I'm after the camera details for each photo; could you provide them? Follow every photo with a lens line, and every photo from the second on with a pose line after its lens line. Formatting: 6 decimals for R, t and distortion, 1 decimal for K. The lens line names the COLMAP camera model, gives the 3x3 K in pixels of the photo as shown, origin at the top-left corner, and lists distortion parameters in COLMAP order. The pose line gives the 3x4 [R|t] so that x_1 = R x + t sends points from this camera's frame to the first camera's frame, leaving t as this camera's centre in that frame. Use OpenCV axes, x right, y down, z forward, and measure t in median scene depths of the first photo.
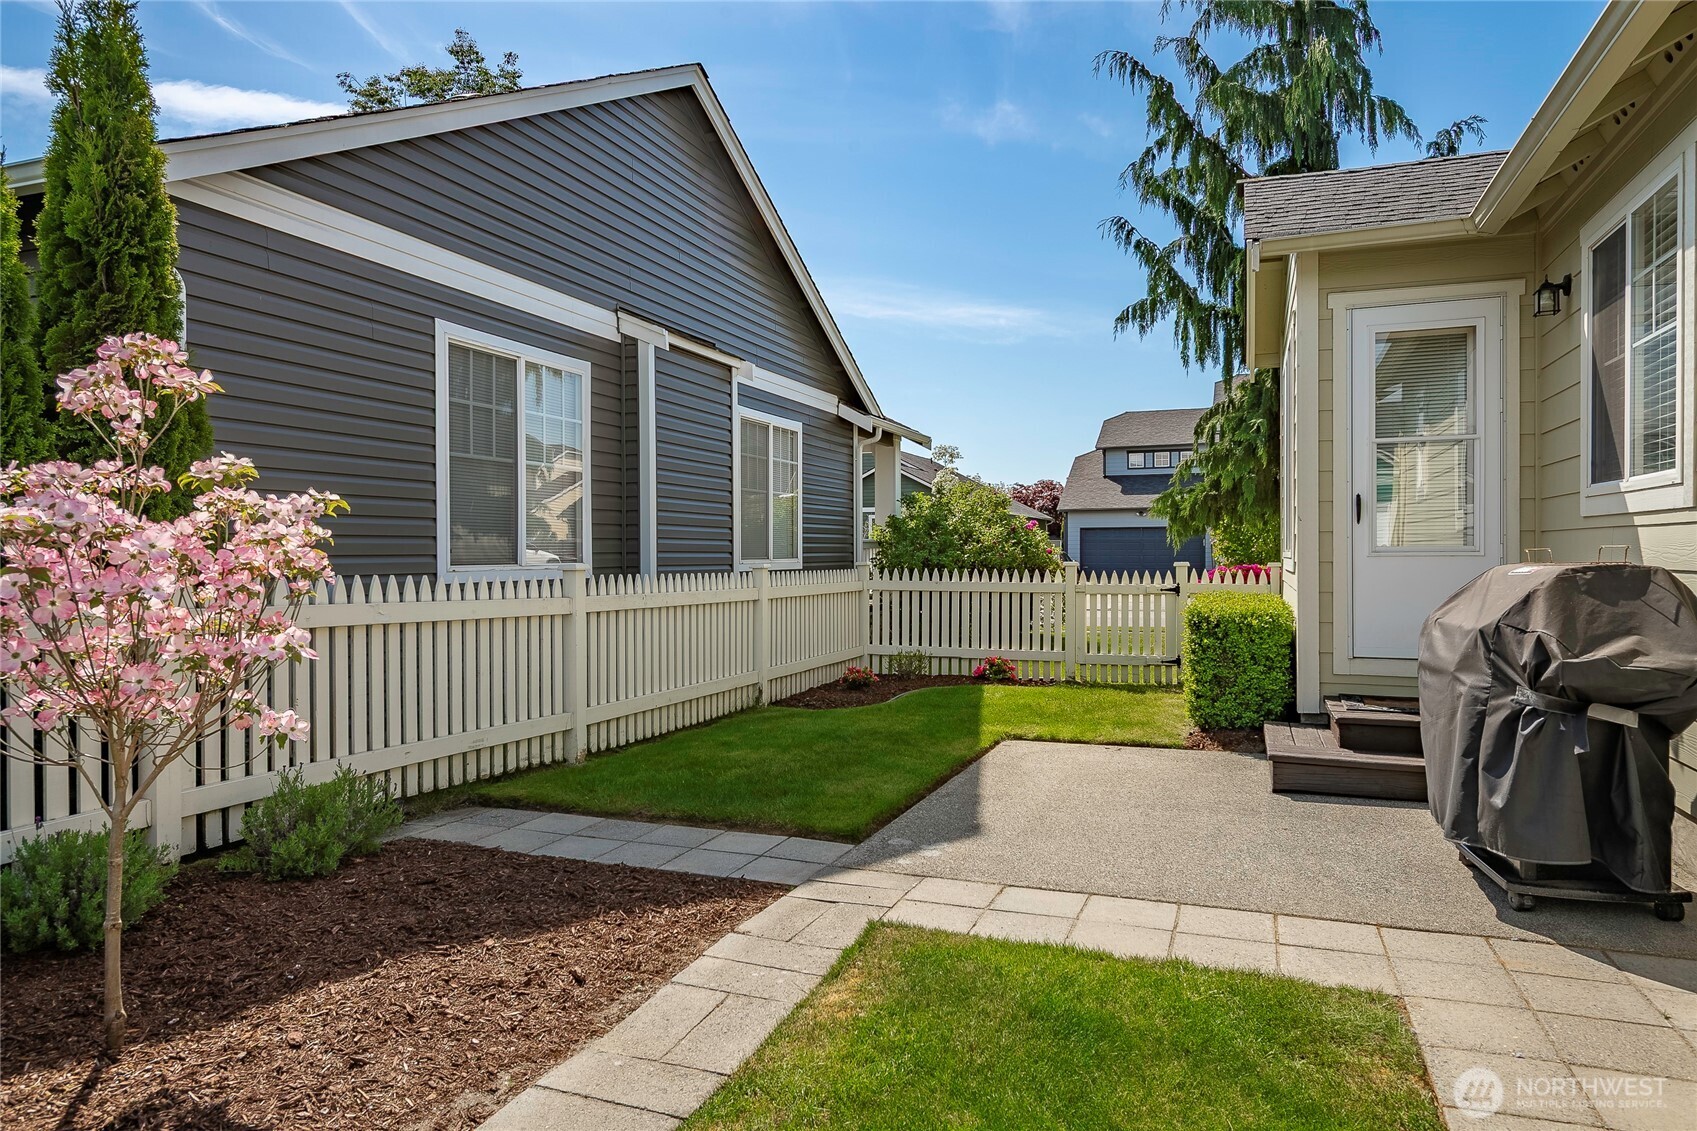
lens RADIAL K [[1043.0, 0, 854.3], [0, 1043.0, 555.5], [0, 0, 1]] dist [0.004675, 0.002784]
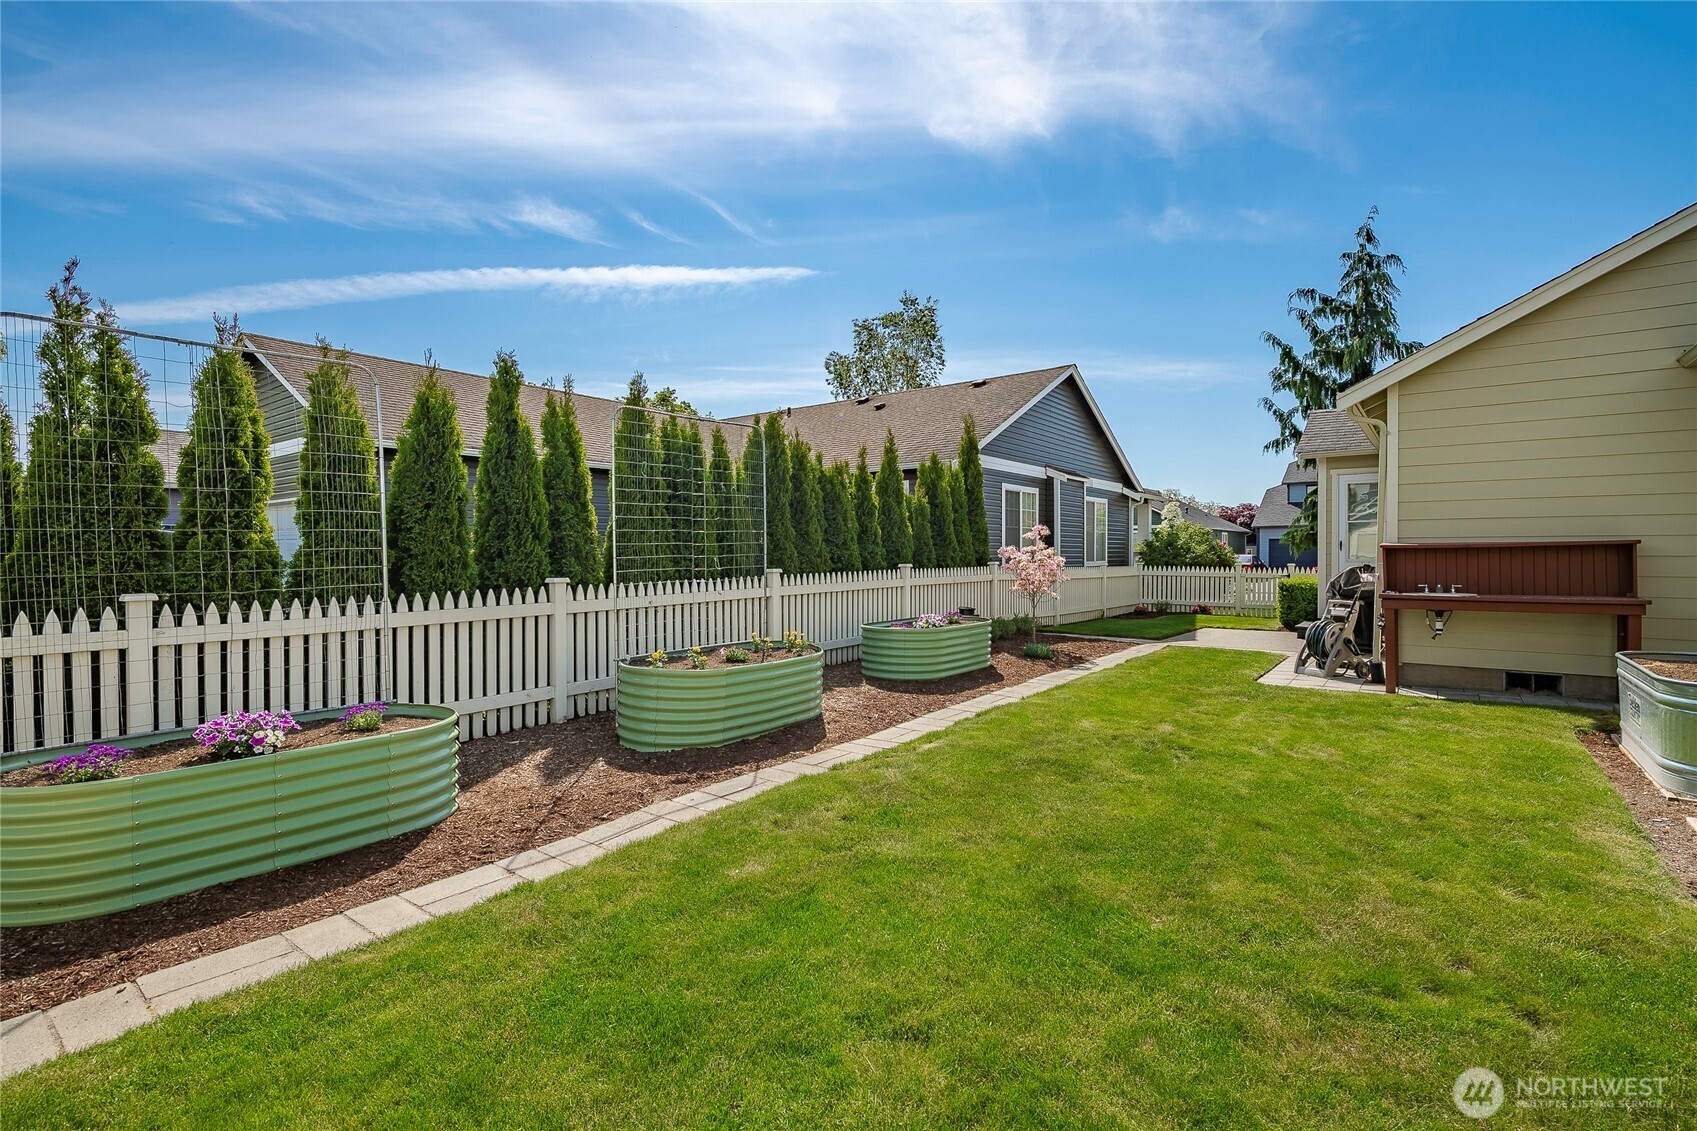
lens RADIAL K [[760.1, 0, 852.1], [0, 760.1, 554.7], [0, 0, 1]] dist [-0.002655, -0.001474]
pose [[0.954929, 0.003082, -0.296820, -0.099584], [-0.003494, 0.999994, -0.000858, -0.007959], [0.296815, 0.001857, 0.954933, -0.785343]]
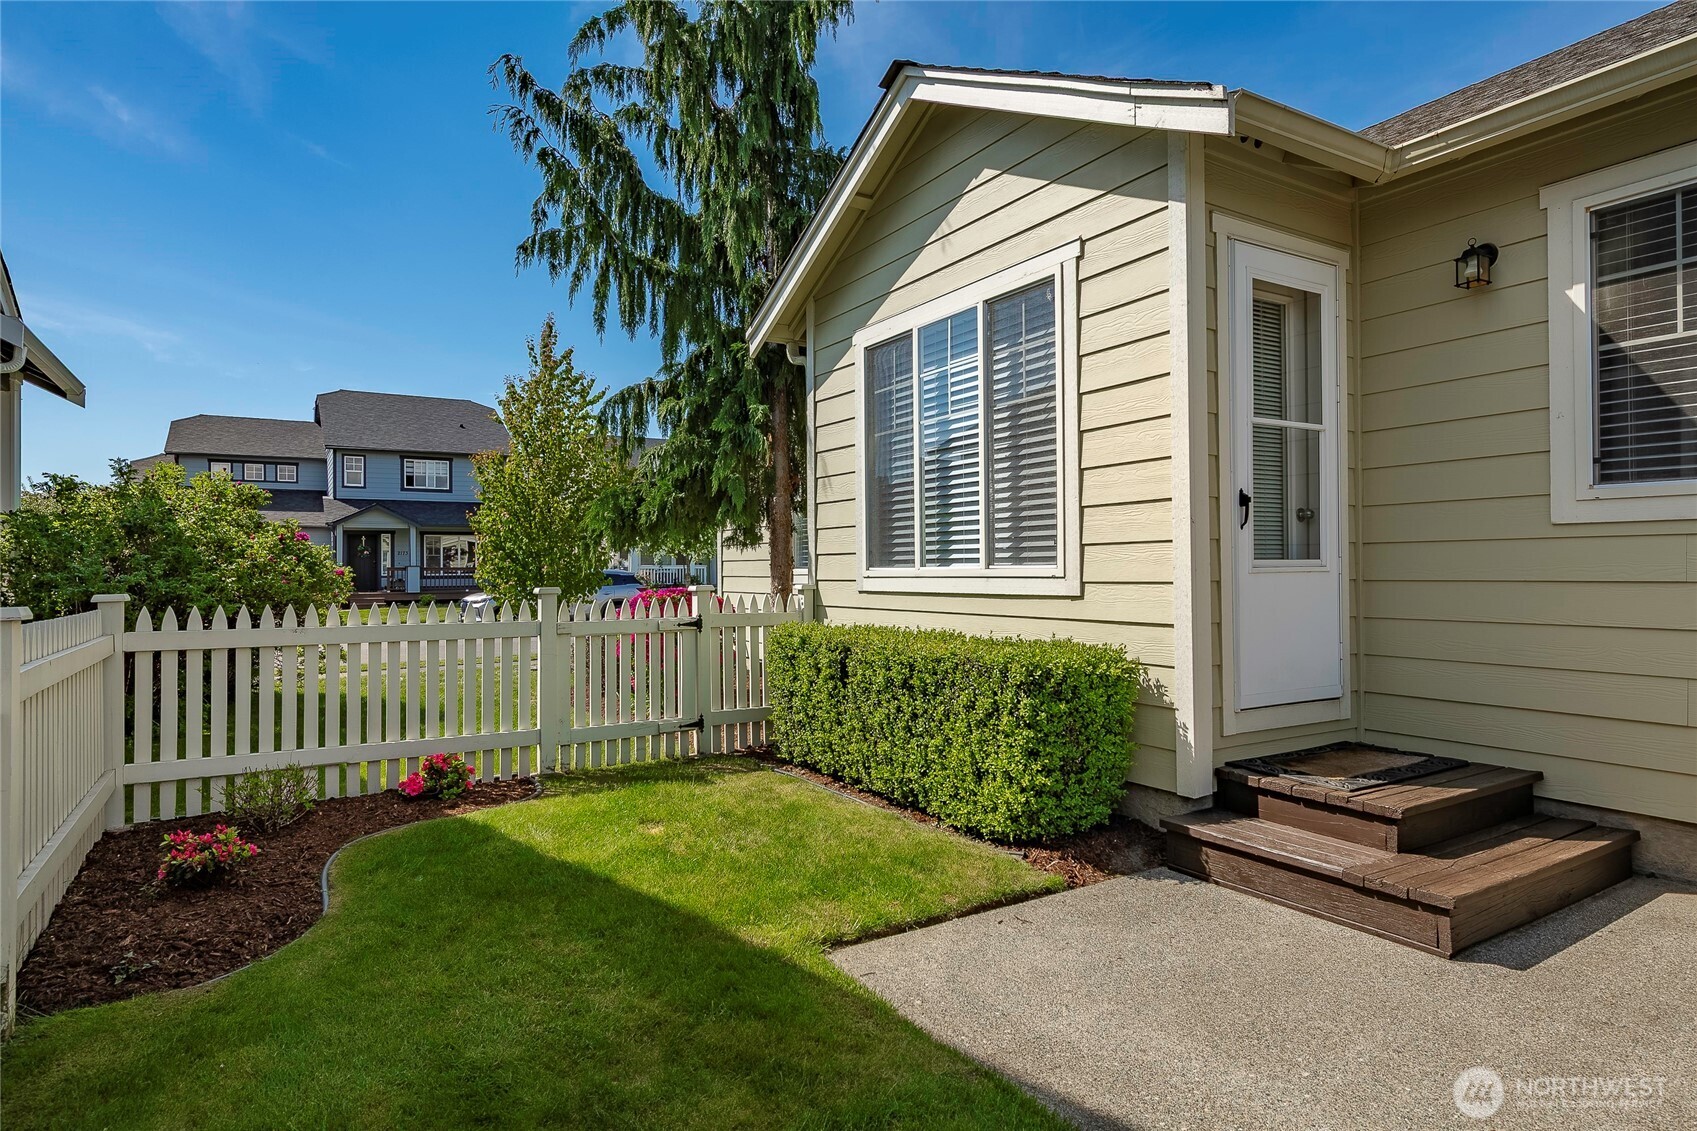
lens RADIAL K [[945.3, 0, 836.8], [0, 945.3, 558.4], [0, 0, 1]] dist [0.007217, 0.000473]
pose [[0.624590, 0.009118, 0.780899, -0.127294], [0.007180, 0.999823, -0.017417, -0.000148], [-0.780920, 0.016486, 0.624414, 0.463030]]
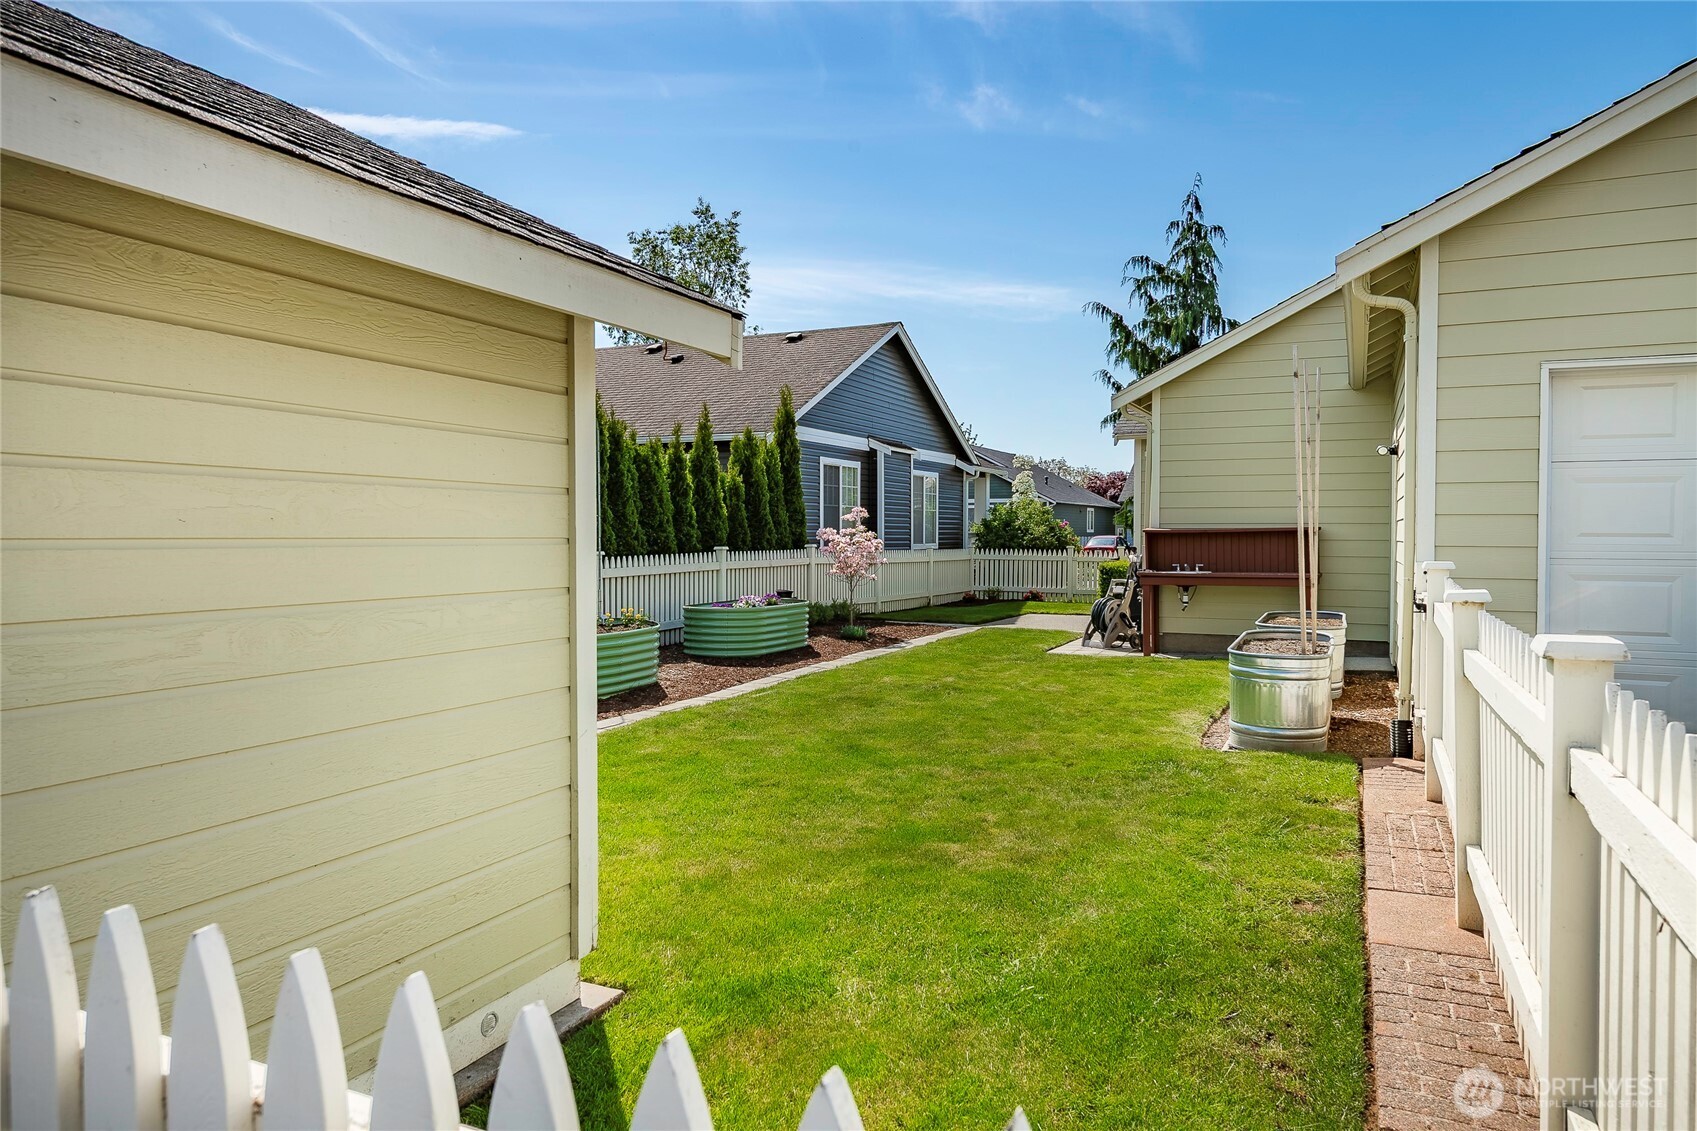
lens RADIAL K [[1083.7, 0, 857.1], [0, 1083.7, 538.0], [0, 0, 1]] dist [0.022535, -0.000509]
pose [[0.997268, 0.005448, -0.073664, -0.058215], [-0.005334, 0.999984, 0.001744, -0.010871], [0.073672, -0.001346, 0.997282, -1.149018]]
